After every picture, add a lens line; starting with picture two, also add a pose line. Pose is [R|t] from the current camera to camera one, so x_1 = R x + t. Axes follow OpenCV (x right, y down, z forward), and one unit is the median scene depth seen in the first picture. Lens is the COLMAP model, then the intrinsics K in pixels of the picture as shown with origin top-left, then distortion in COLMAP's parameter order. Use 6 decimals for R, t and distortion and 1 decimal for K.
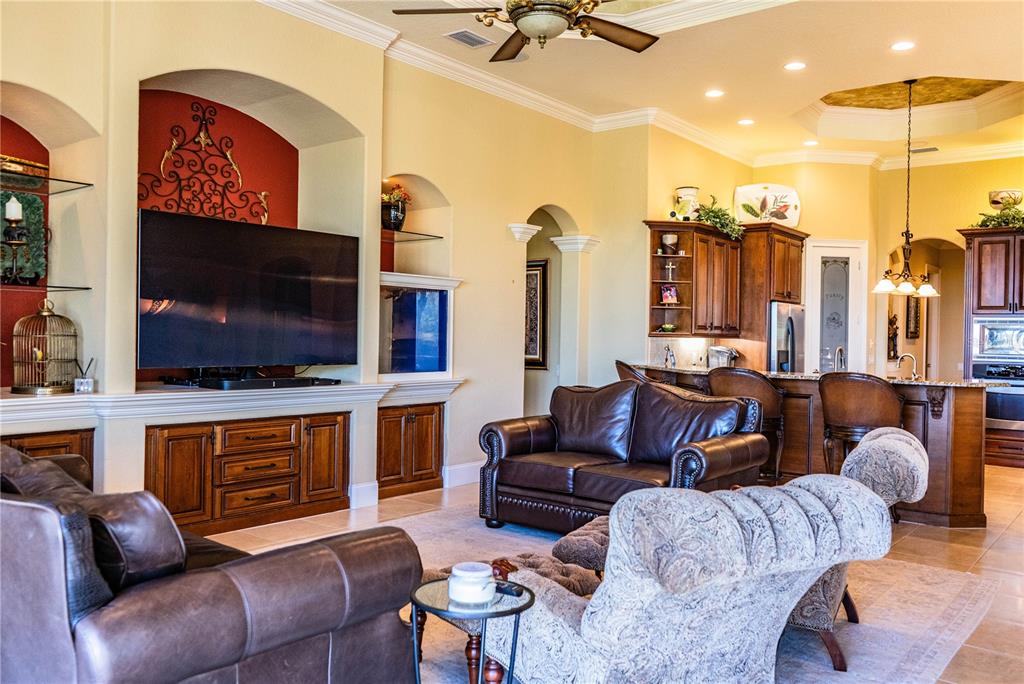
lens RADIAL K [[815.8, 0, 519.5], [0, 815.8, 339.7], [0, 0, 1]] dist [-0.003794, -0.016305]
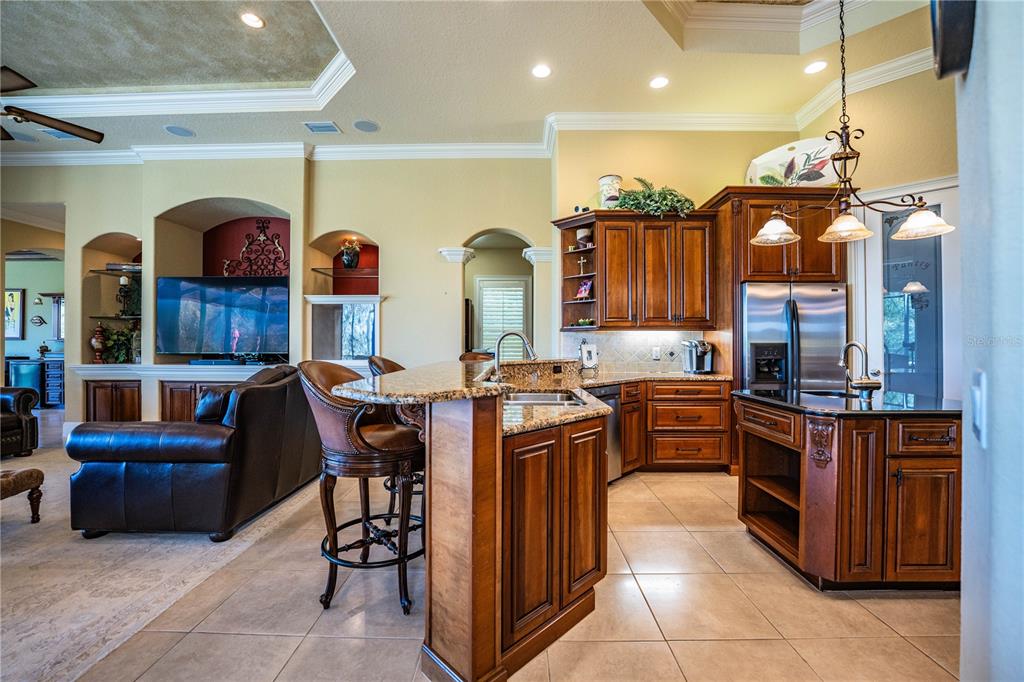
lens RADIAL K [[417.2, 0, 513.6], [0, 417.2, 344.8], [0, 0, 1]] dist [-0.028225, 0.002555]
pose [[0.616381, -0.016434, -0.787276, 0.499325], [0.007113, 0.999858, -0.015303, 0.019734], [0.787416, 0.003832, 0.616410, 0.574525]]
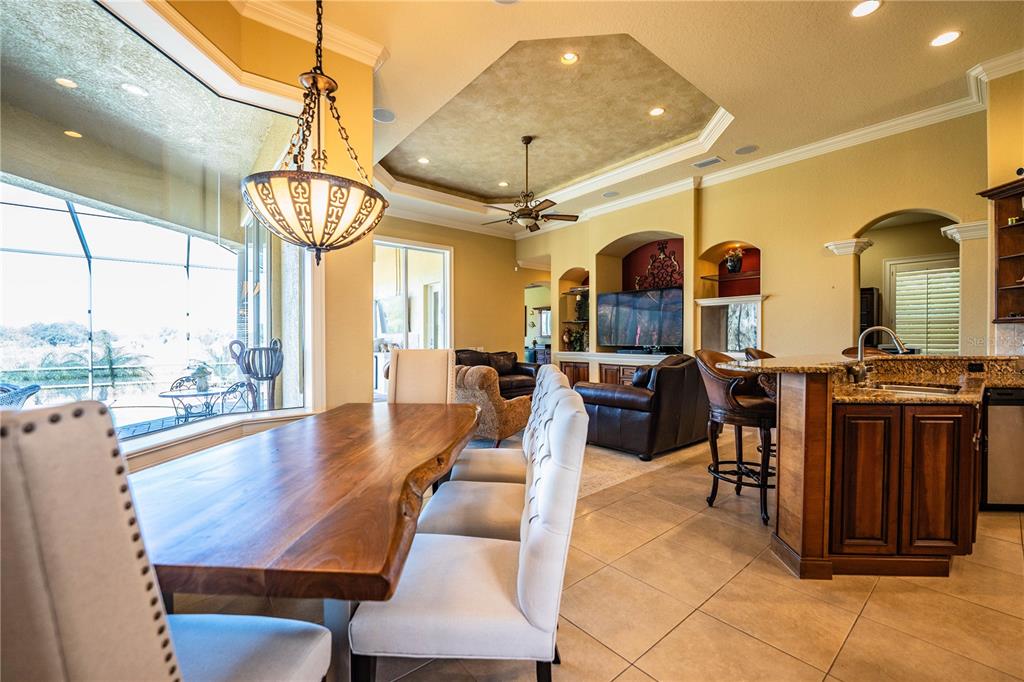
lens RADIAL K [[417.2, 0, 512.8], [0, 417.2, 344.1], [0, 0, 1]] dist [-0.028225, 0.002555]
pose [[-0.207653, -0.005083, -0.978189, 0.630742], [-0.005275, 0.999978, -0.004077, 0.021516], [0.978188, 0.004313, -0.207675, 0.542132]]
